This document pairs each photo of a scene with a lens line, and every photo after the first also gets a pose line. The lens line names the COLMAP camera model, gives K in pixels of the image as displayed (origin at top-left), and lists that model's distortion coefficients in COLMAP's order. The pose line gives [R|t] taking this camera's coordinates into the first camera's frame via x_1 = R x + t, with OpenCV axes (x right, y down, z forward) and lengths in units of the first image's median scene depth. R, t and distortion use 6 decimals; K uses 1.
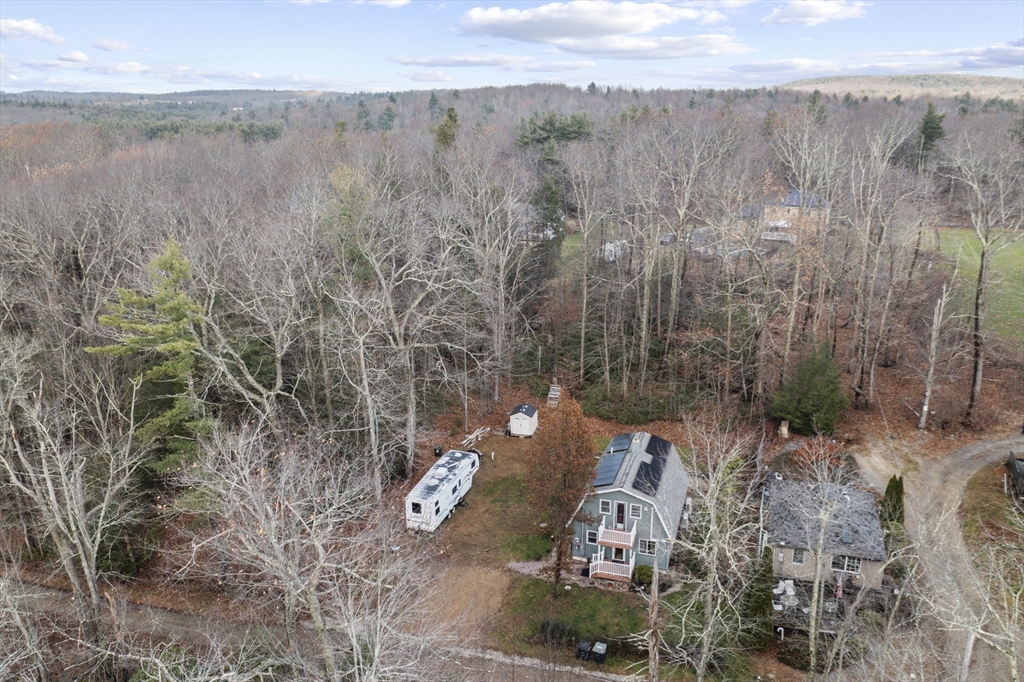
lens RADIAL K [[806.1, 0, 512.6], [0, 806.1, 343.3], [0, 0, 1]] dist [-0.025655, 0.012186]
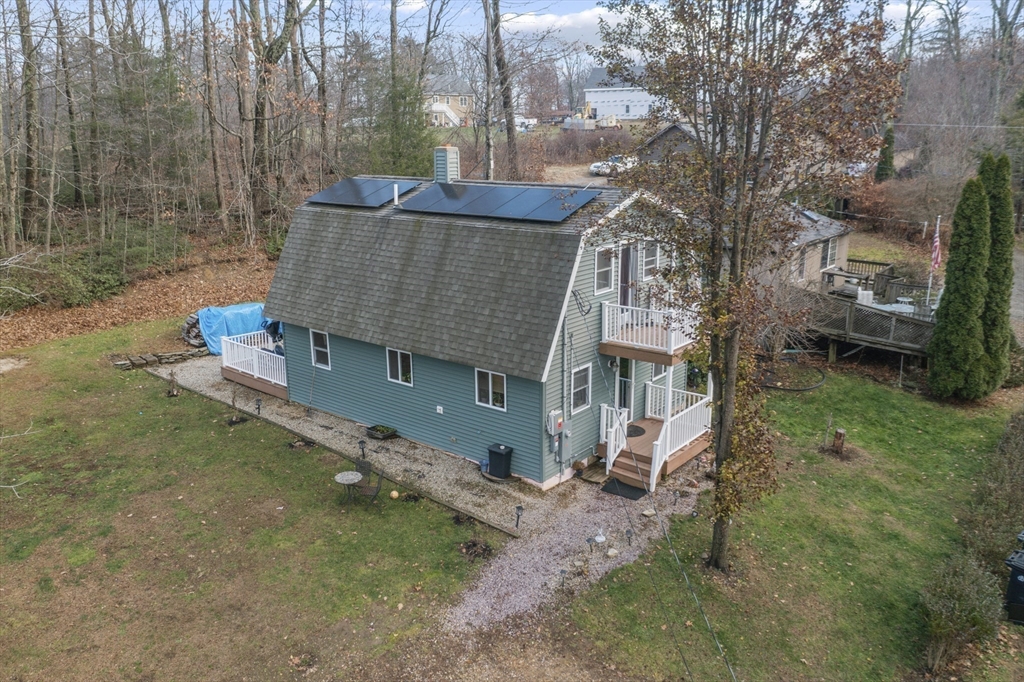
lens RADIAL K [[806.1, 0, 513.5], [0, 806.1, 338.0], [0, 0, 1]] dist [-0.025655, 0.012186]
pose [[0.359177, -0.230497, 0.904358, -0.178334], [0.290378, 0.948524, 0.126426, 0.159040], [-0.886945, 0.217196, 0.407619, 0.811695]]
